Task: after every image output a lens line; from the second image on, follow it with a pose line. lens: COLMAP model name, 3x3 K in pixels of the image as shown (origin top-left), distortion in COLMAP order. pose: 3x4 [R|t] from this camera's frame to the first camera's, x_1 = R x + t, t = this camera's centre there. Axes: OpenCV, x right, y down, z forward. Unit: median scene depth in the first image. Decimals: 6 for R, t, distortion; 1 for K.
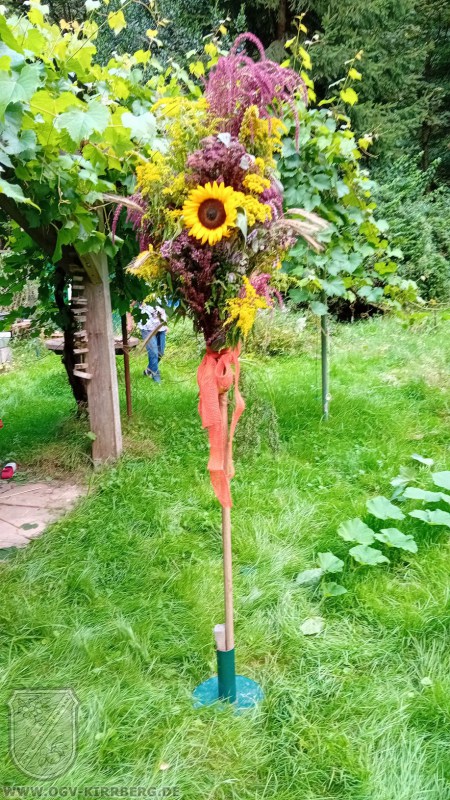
lens RADIAL K [[602.3, 0, 263.3], [0, 602.3, 404.6], [0, 0, 1]] dist [0.021825, -0.094846]
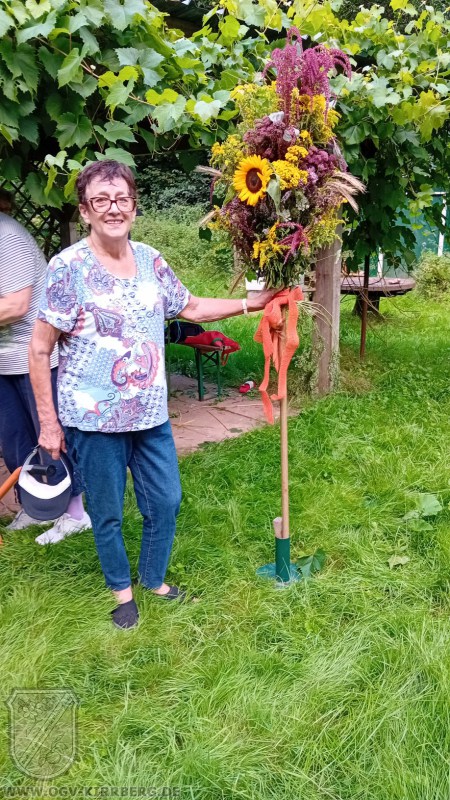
lens RADIAL K [[587.0, 0, 225.0], [0, 587.0, 400.0], [0, 0, 1]] dist [0.011733, -0.072051]
pose [[0.853876, 0.165749, -0.493379, 0.170149], [-0.119724, 0.985067, 0.123727, -0.004217], [0.506519, -0.046579, 0.860970, -0.029452]]
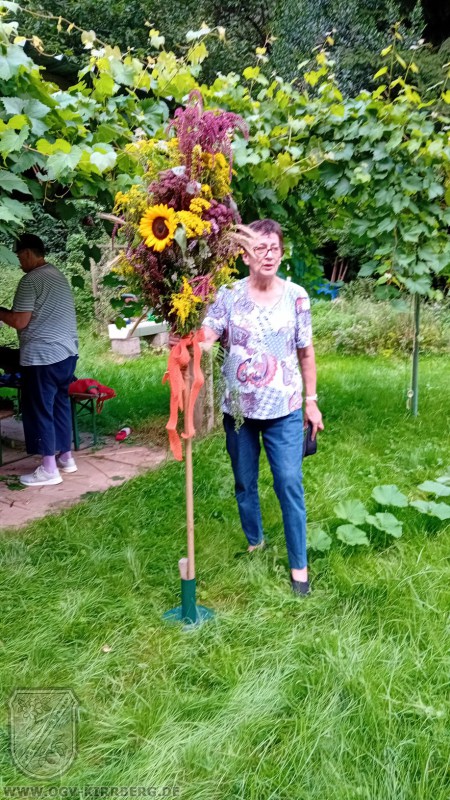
lens RADIAL K [[587.0, 0, 225.0], [0, 587.0, 400.0], [0, 0, 1]] dist [0.011733, -0.072051]
pose [[0.951739, 0.086624, -0.294430, 0.143735], [-0.084285, 0.996228, 0.020648, 0.004525], [0.295107, 0.005165, 0.955450, -0.052873]]
